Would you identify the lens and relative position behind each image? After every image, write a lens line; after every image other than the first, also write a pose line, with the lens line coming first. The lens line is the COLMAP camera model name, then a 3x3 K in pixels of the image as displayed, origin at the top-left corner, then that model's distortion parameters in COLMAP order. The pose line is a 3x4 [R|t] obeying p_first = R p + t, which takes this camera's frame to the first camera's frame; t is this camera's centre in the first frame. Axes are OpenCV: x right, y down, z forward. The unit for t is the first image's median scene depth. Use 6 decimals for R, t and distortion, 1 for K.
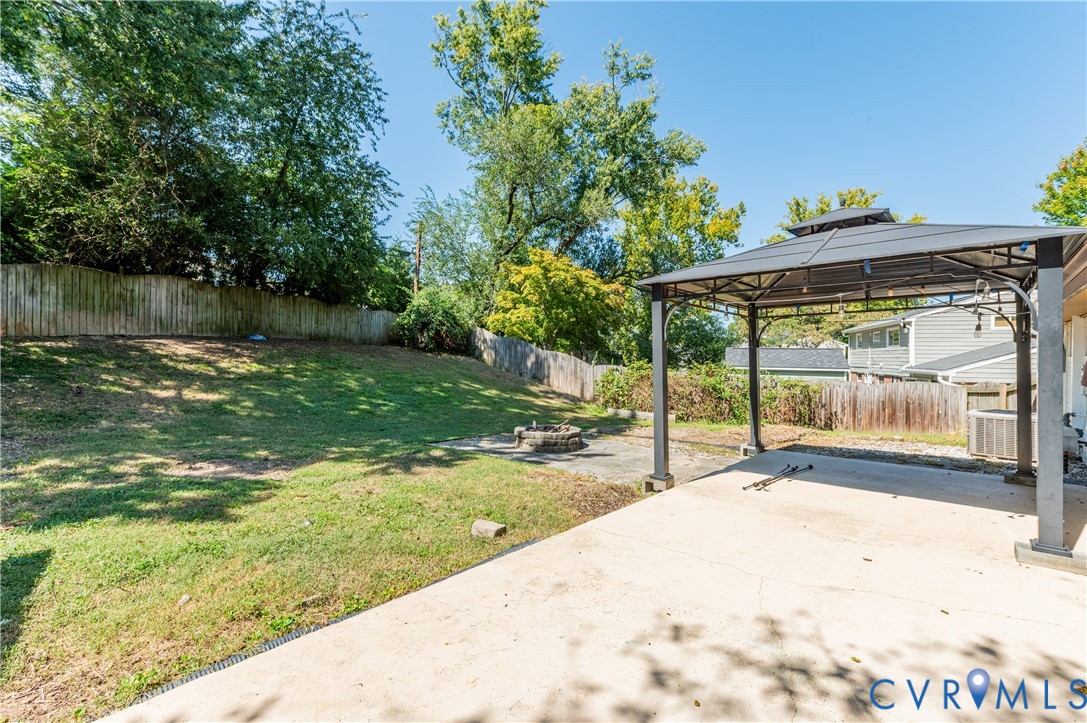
lens RADIAL K [[486.0, 0, 541.5], [0, 486.0, 349.4], [0, 0, 1]] dist [0.003359, -0.000697]
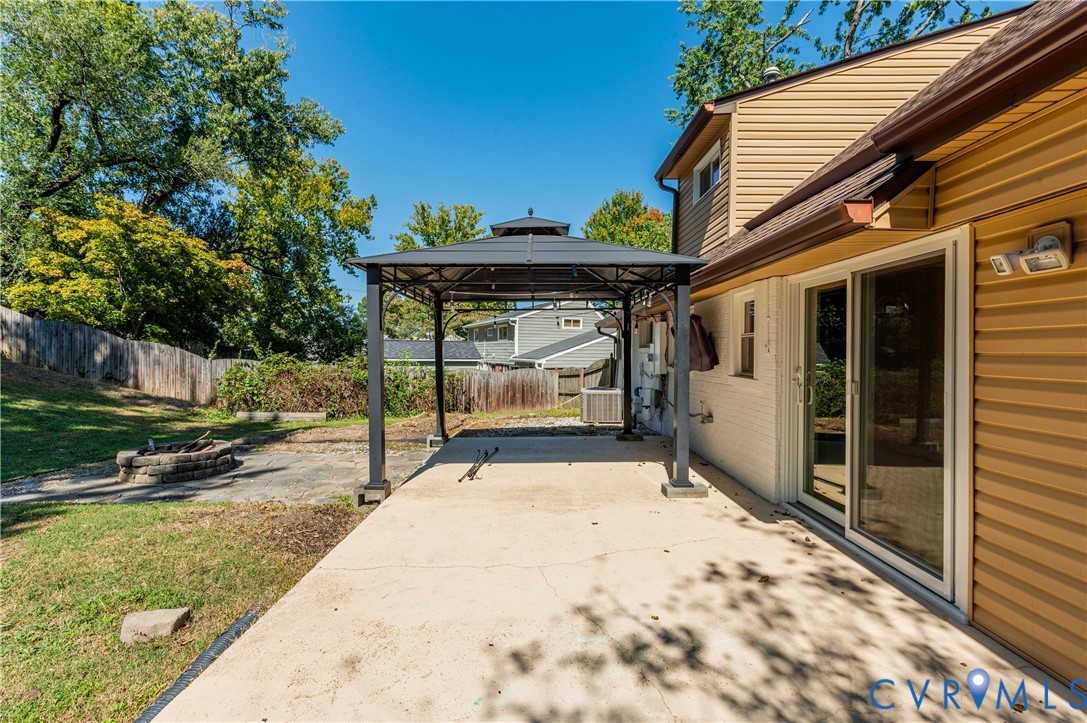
lens RADIAL K [[479.8, 0, 499.7], [0, 479.8, 347.3], [0, 0, 1]] dist [-0.000820, -0.000294]
pose [[0.725758, 0.001732, 0.687948, -0.079497], [-0.009791, 0.999922, 0.007813, 0.001739], [-0.687881, -0.012406, 0.725718, 0.094256]]
